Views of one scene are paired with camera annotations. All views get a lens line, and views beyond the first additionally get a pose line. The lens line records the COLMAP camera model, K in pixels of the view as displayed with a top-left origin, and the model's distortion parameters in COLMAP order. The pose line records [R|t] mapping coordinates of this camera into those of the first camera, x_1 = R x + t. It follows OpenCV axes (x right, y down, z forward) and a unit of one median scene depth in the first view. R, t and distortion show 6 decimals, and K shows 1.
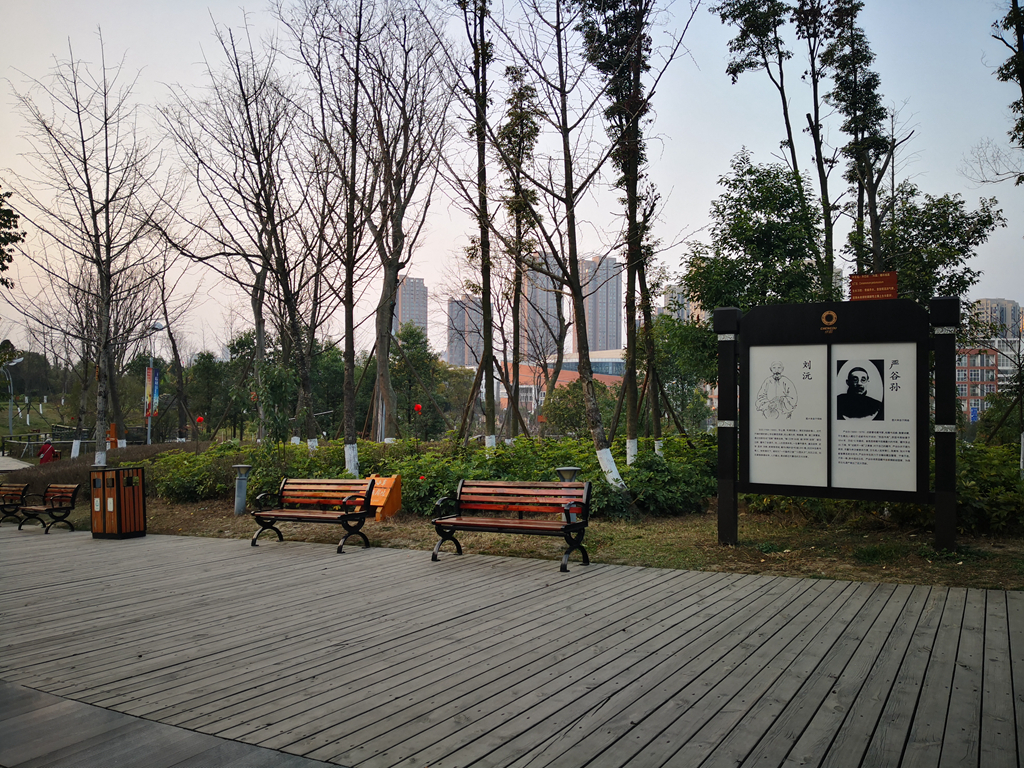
lens RADIAL K [[809.7, 0, 514.1], [0, 809.7, 382.4], [0, 0, 1]] dist [0.000722, -0.017776]
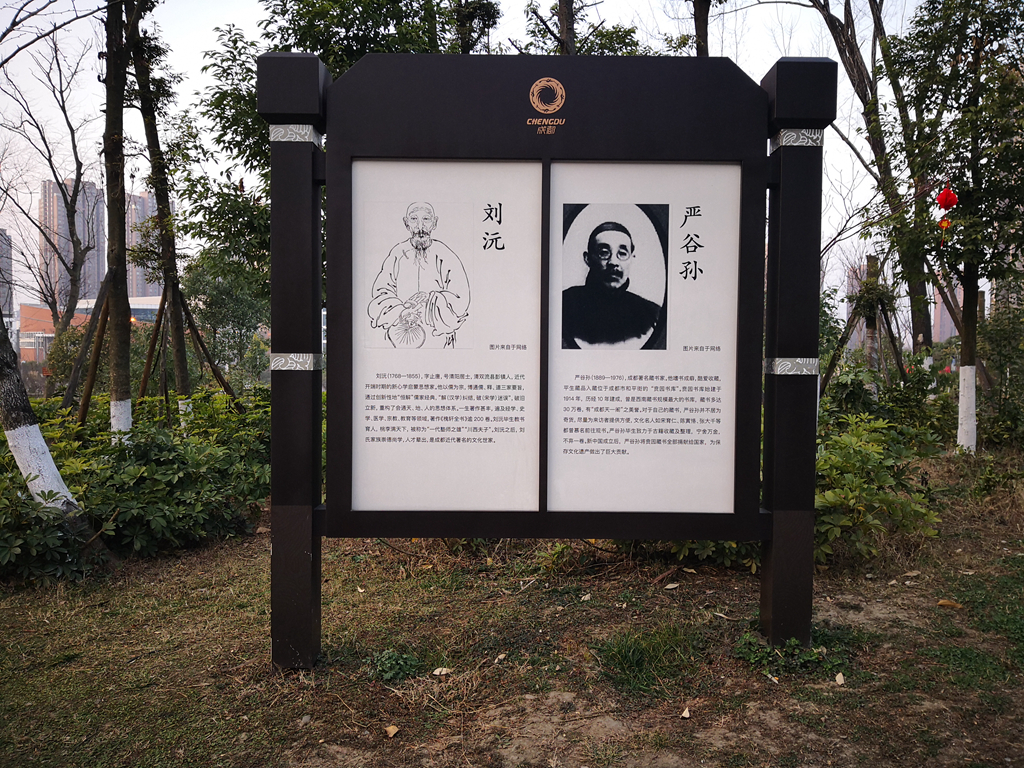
lens RADIAL K [[809.7, 0, 509.1], [0, 809.7, 388.4], [0, 0, 1]] dist [0.000722, -0.017776]
pose [[0.868232, -0.021416, 0.495696, 0.167276], [-0.011379, 0.997946, 0.063046, 0.039796], [-0.496028, -0.060379, 0.866205, 0.641677]]
